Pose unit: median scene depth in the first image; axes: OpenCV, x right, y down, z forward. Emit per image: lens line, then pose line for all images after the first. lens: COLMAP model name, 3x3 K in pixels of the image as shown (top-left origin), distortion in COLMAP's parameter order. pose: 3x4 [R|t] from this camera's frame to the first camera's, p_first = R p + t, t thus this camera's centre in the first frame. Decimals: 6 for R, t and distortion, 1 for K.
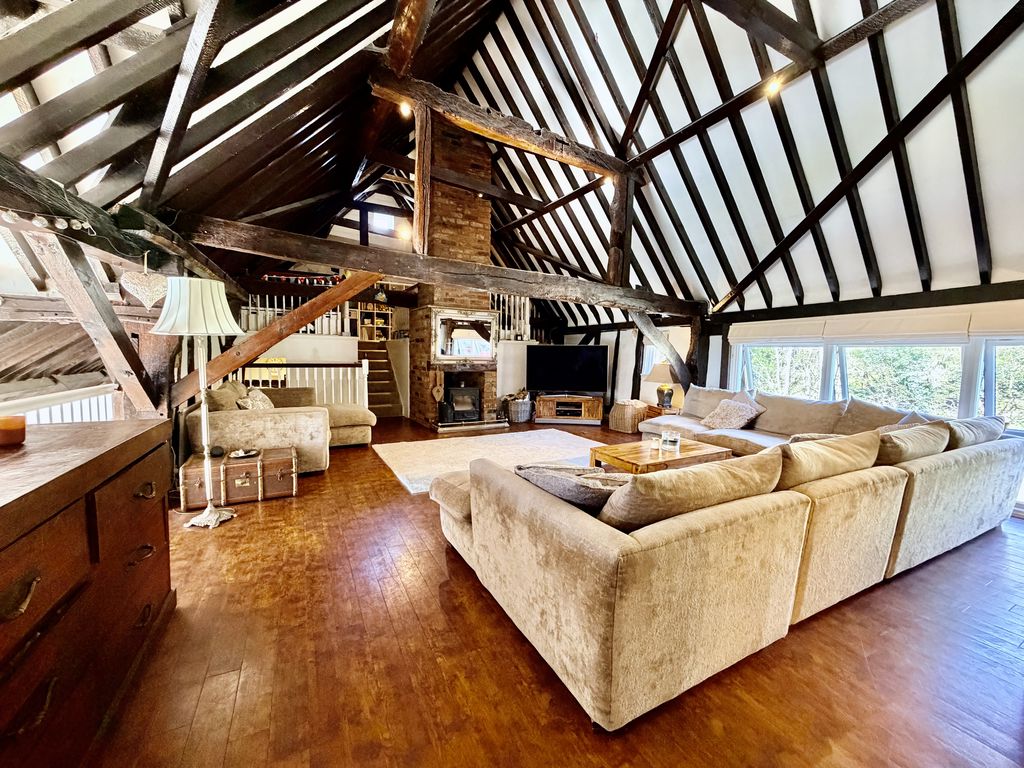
lens RADIAL K [[409.5, 0, 509.1], [0, 409.5, 385.7], [0, 0, 1]] dist [0.005908, -0.000701]
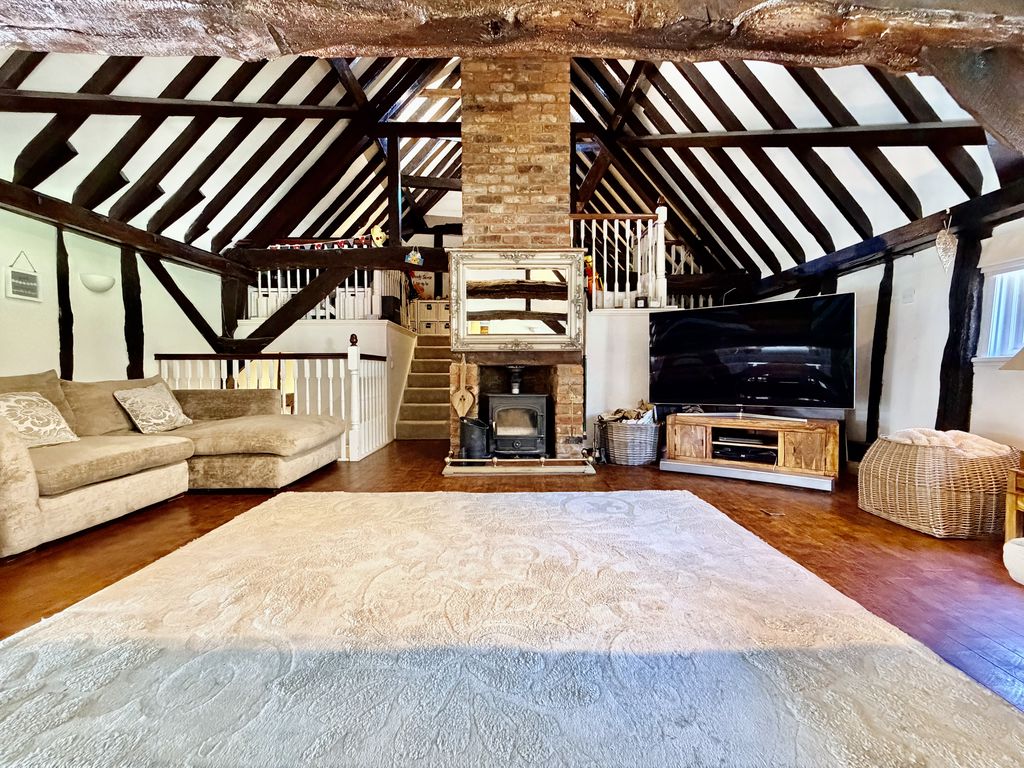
lens RADIAL K [[409.5, 0, 514.3], [0, 409.5, 384.7], [0, 0, 1]] dist [0.005908, -0.000701]
pose [[0.878408, -0.008167, -0.477842, 0.142835], [-0.017569, 0.998626, -0.049364, 0.018700], [0.477588, 0.051757, 0.877058, 0.497019]]
